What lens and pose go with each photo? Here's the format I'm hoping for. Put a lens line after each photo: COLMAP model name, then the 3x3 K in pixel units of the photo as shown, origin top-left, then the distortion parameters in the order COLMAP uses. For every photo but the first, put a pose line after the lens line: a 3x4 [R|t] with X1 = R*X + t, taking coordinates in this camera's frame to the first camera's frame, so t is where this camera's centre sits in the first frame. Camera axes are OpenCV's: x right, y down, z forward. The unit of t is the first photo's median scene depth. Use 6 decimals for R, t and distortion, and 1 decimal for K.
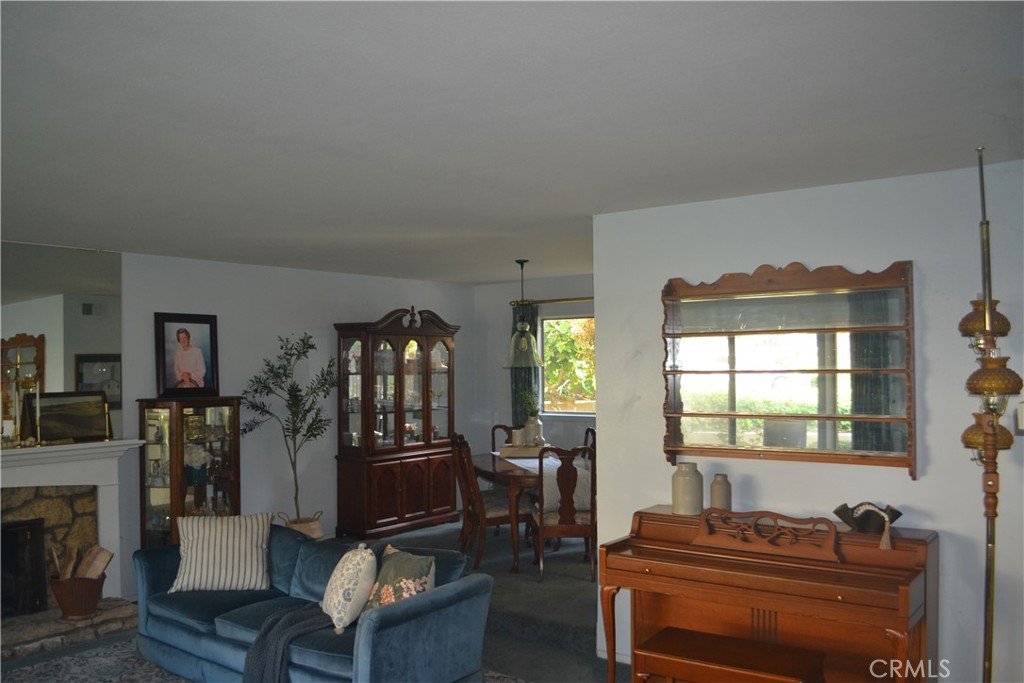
lens RADIAL K [[847.5, 0, 506.8], [0, 847.5, 343.4], [0, 0, 1]] dist [-0.081474, 0.012307]
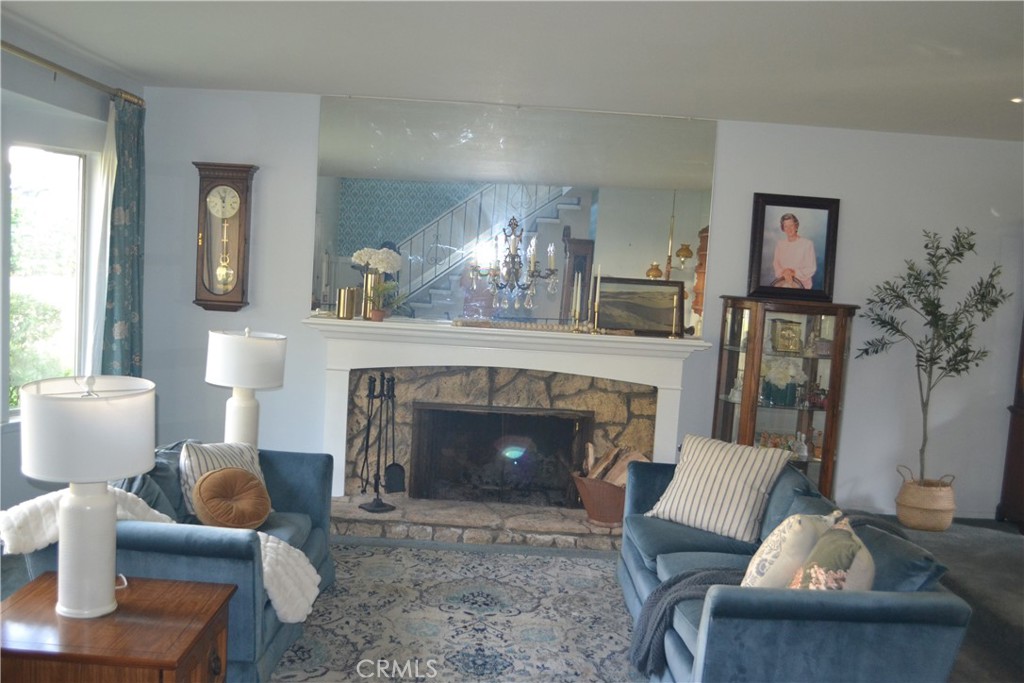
lens RADIAL K [[1037.2, 0, 512.0], [0, 1037.2, 341.5], [0, 0, 1]] dist [-0.043301, -0.006758]
pose [[0.619582, 0.119920, -0.775717, 0.265946], [-0.052316, 0.992372, 0.111628, 0.007949], [0.783187, -0.028581, 0.621129, 0.195226]]
